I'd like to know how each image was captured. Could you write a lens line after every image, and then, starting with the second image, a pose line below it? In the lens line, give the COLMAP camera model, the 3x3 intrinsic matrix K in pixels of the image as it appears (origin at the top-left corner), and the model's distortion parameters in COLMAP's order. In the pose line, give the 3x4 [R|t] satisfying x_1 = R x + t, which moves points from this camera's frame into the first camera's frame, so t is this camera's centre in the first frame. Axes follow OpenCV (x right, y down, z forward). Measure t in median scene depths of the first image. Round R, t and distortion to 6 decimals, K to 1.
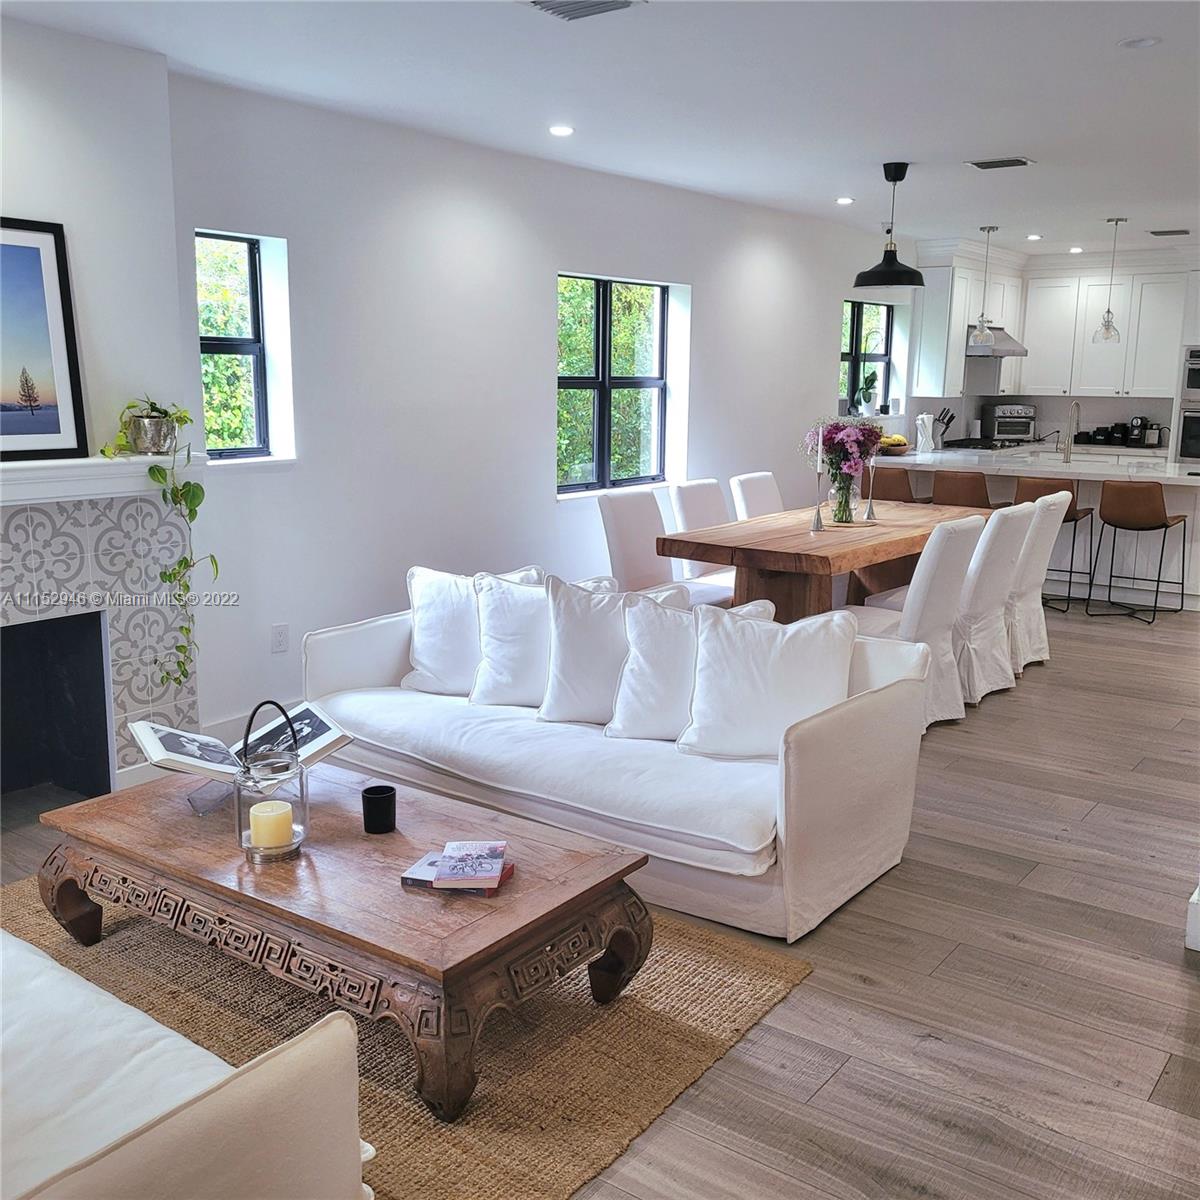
lens RADIAL K [[1241.5, 0, 600.0], [0, 1241.5, 600.0], [0, 0, 1]] dist [0.059896, -0.018069]
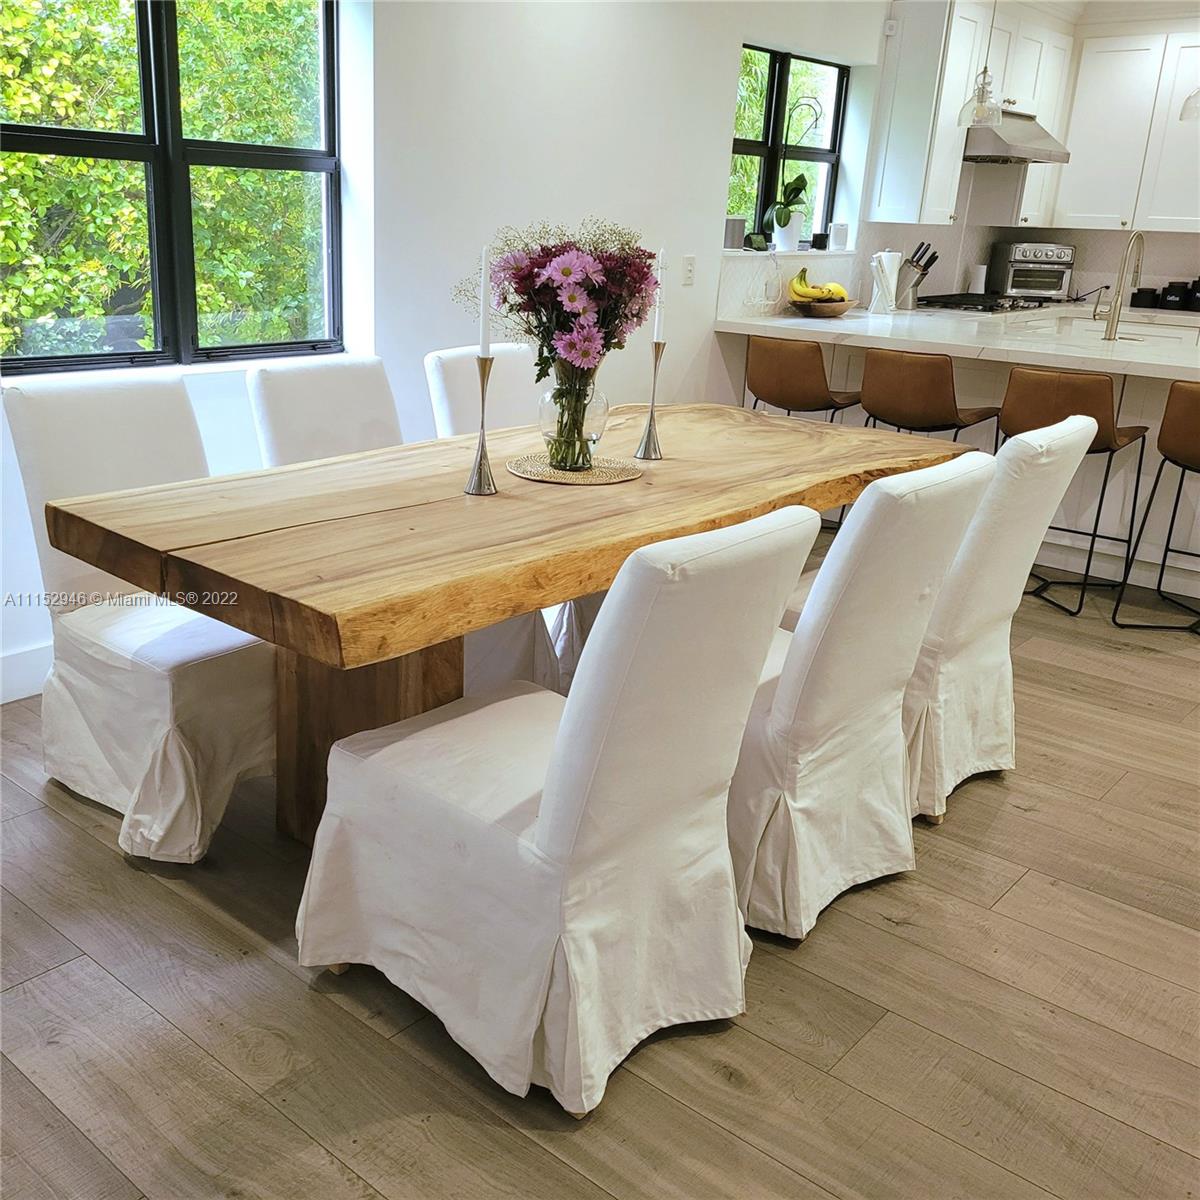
lens RADIAL K [[1196.8, 0, 535.3], [0, 1196.8, 593.1], [0, 0, 1]] dist [0.051035, -0.040414]
pose [[0.995037, 0.053930, -0.083628, 0.150112], [-0.043290, 0.991313, 0.124194, -0.047986], [0.089600, -0.119958, 0.988727, 0.379652]]
